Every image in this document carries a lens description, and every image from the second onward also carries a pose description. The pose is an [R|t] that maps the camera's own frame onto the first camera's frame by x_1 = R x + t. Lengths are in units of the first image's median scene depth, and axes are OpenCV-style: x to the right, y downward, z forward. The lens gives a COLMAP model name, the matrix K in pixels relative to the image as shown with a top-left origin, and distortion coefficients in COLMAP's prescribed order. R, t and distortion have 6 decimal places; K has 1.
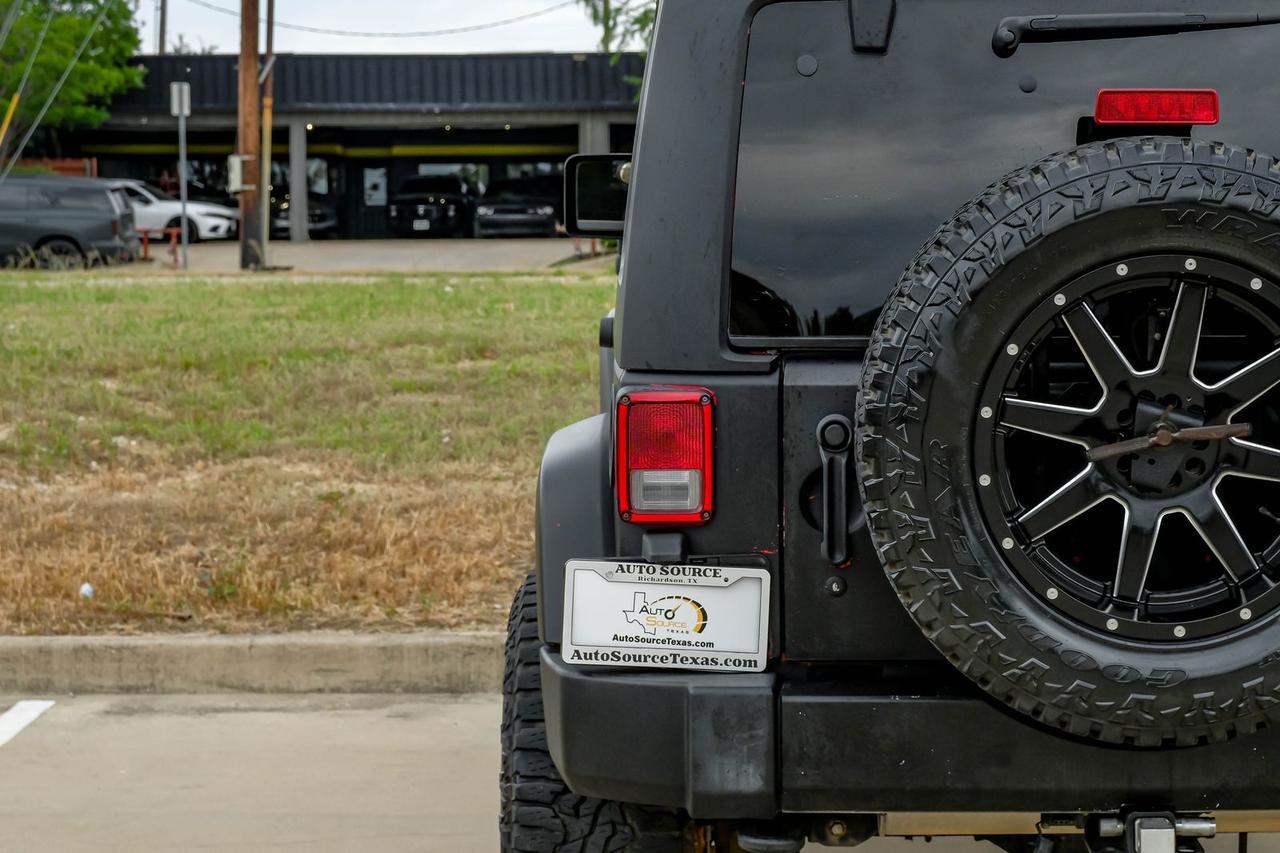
lens RADIAL K [[3698.8, 0, 687.7], [0, 3698.8, 509.7], [0, 0, 1]] dist [0.028207, 2.040250]
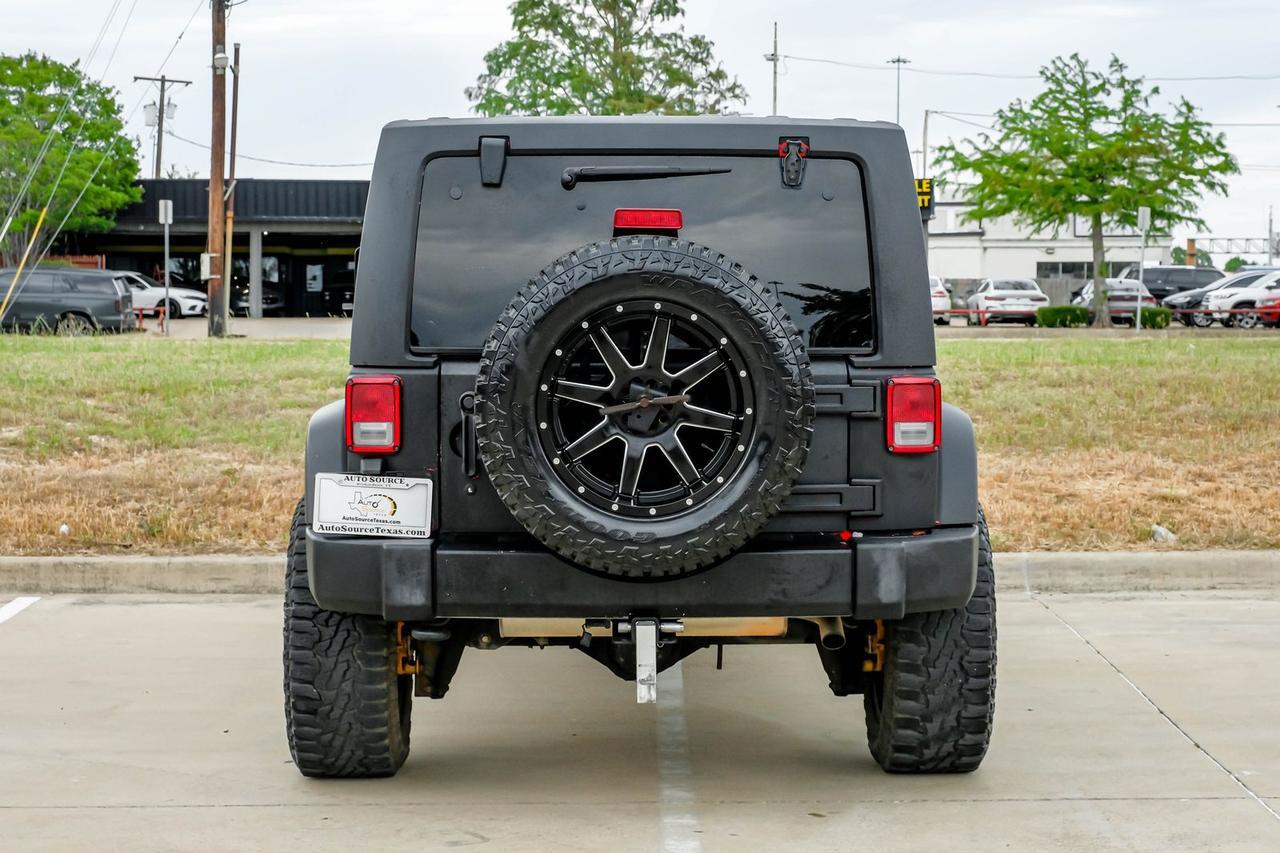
lens RADIAL K [[2826.9, 0, 640.0], [0, 2826.9, 426.5], [0, 0, 1]] dist [0.055173, 0.226365]
pose [[0.999612, 0.007832, 0.026714, 0.042241], [-0.006858, 0.999316, -0.036346, 0.019551], [-0.026981, 0.036149, 0.998982, -0.171060]]
